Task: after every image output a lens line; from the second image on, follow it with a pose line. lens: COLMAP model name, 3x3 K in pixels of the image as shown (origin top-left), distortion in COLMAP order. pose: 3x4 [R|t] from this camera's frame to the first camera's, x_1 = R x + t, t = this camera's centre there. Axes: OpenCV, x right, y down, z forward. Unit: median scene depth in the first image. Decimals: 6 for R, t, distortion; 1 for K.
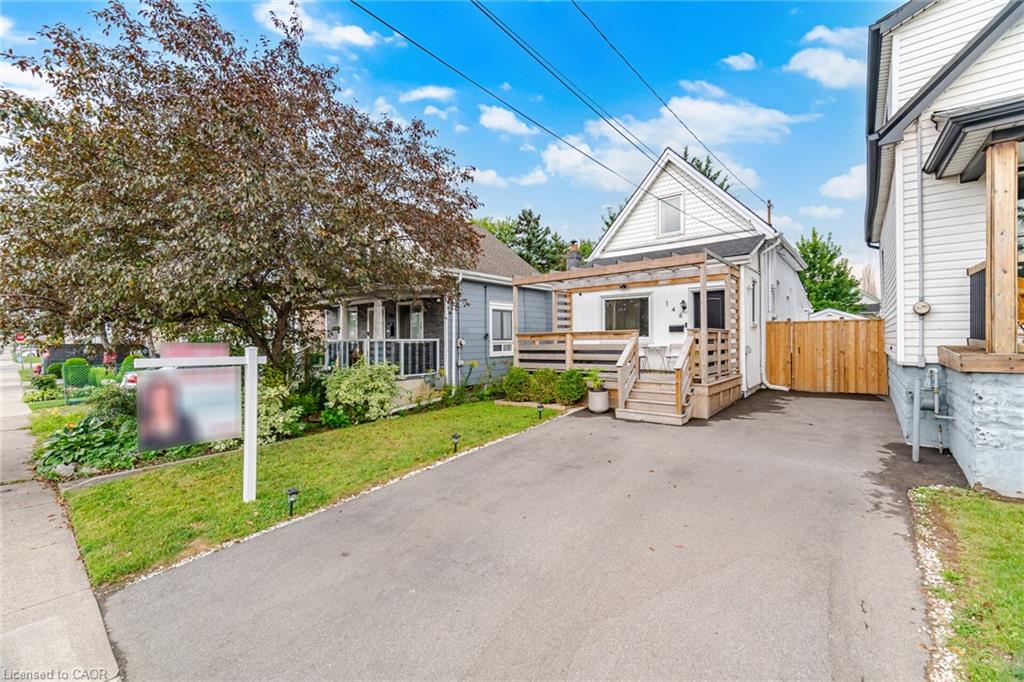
lens RADIAL K [[415.6, 0, 500.0], [0, 415.6, 340.2], [0, 0, 1]] dist [0.000490, 0.000120]
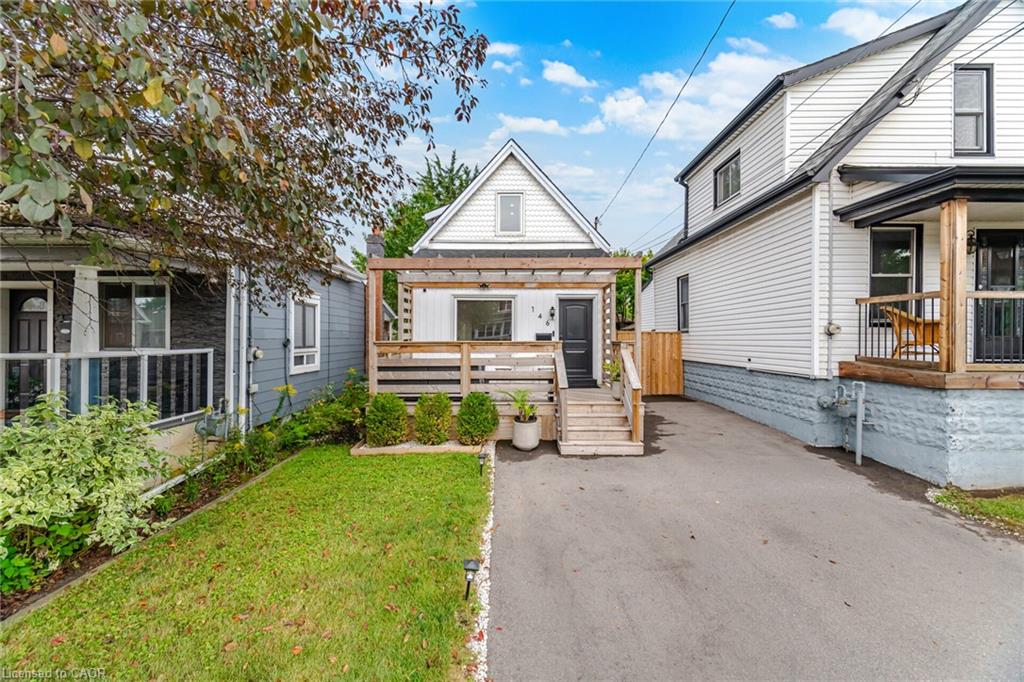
lens RADIAL K [[415.6, 0, 500.0], [0, 415.6, 340.2], [0, 0, 1]] dist [0.000490, 0.000120]
pose [[0.768895, 0.008413, 0.639320, -0.231214], [-0.008326, 0.999960, -0.003146, -0.017954], [-0.639321, -0.002904, 0.768934, 0.358360]]
